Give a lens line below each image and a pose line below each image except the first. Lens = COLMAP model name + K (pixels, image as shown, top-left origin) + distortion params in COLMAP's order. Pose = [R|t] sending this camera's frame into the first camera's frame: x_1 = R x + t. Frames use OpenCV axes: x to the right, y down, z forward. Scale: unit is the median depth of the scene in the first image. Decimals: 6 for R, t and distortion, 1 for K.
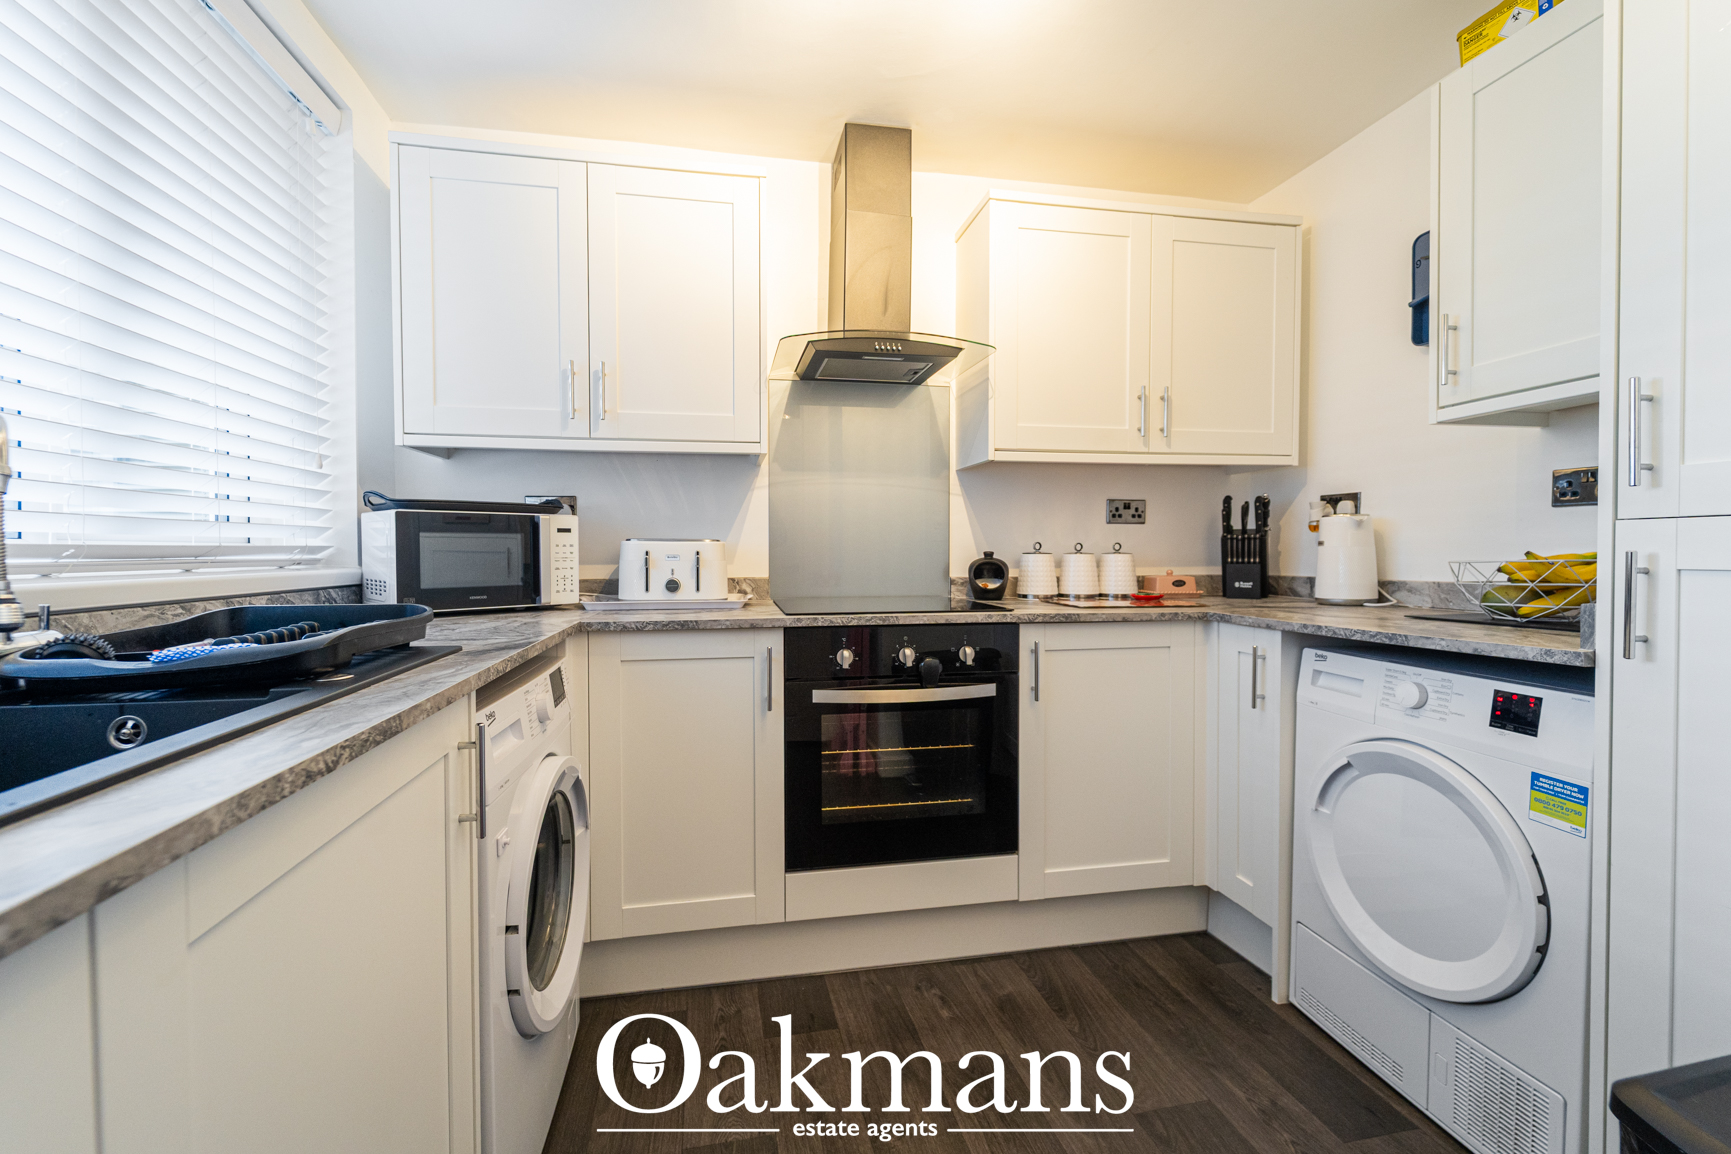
lens RADIAL K [[715.9, 0, 861.2], [0, 715.9, 565.6], [0, 0, 1]] dist [0.000843, 0.000007]
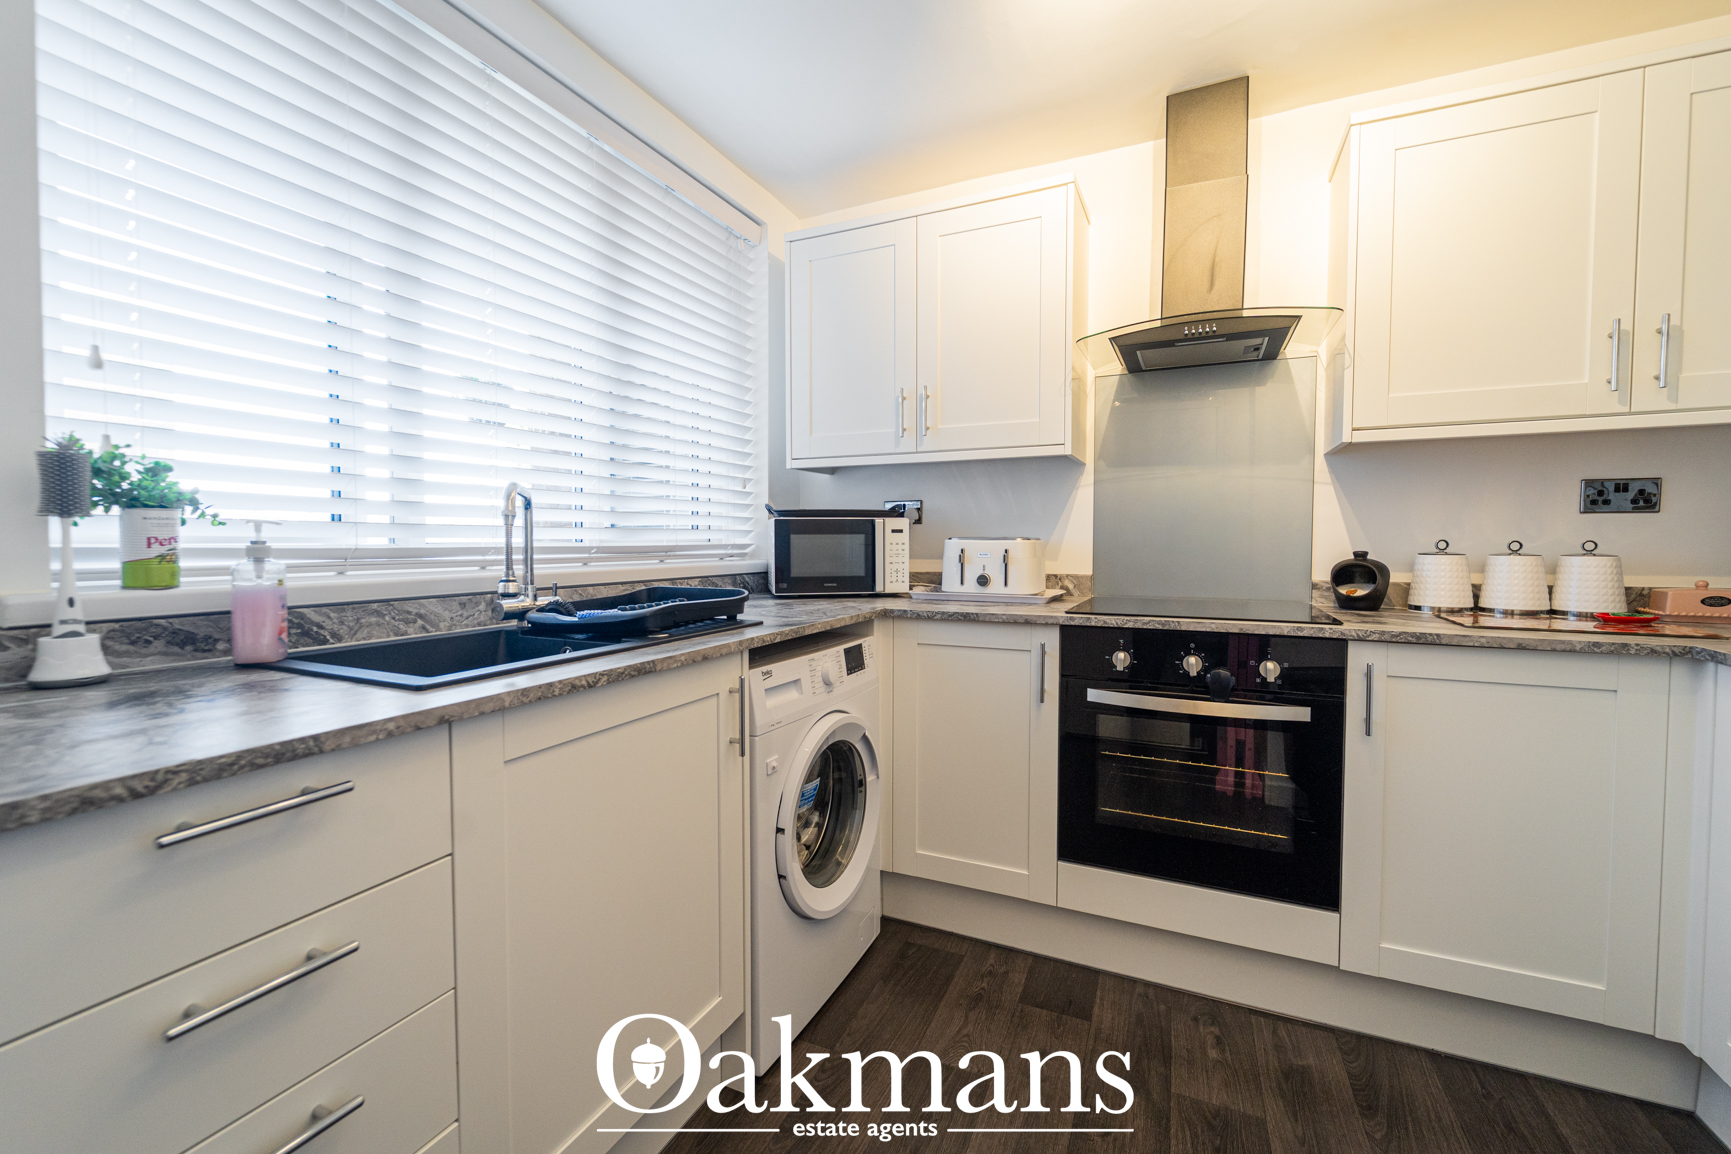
lens RADIAL K [[713.5, 0, 859.4], [0, 713.5, 567.9], [0, 0, 1]] dist [-0.001699, -0.000531]
pose [[0.811719, 0.023874, -0.583560, 0.232413], [-0.012969, 0.999655, 0.022857, -0.014351], [0.583904, -0.010986, 0.811748, -0.005430]]
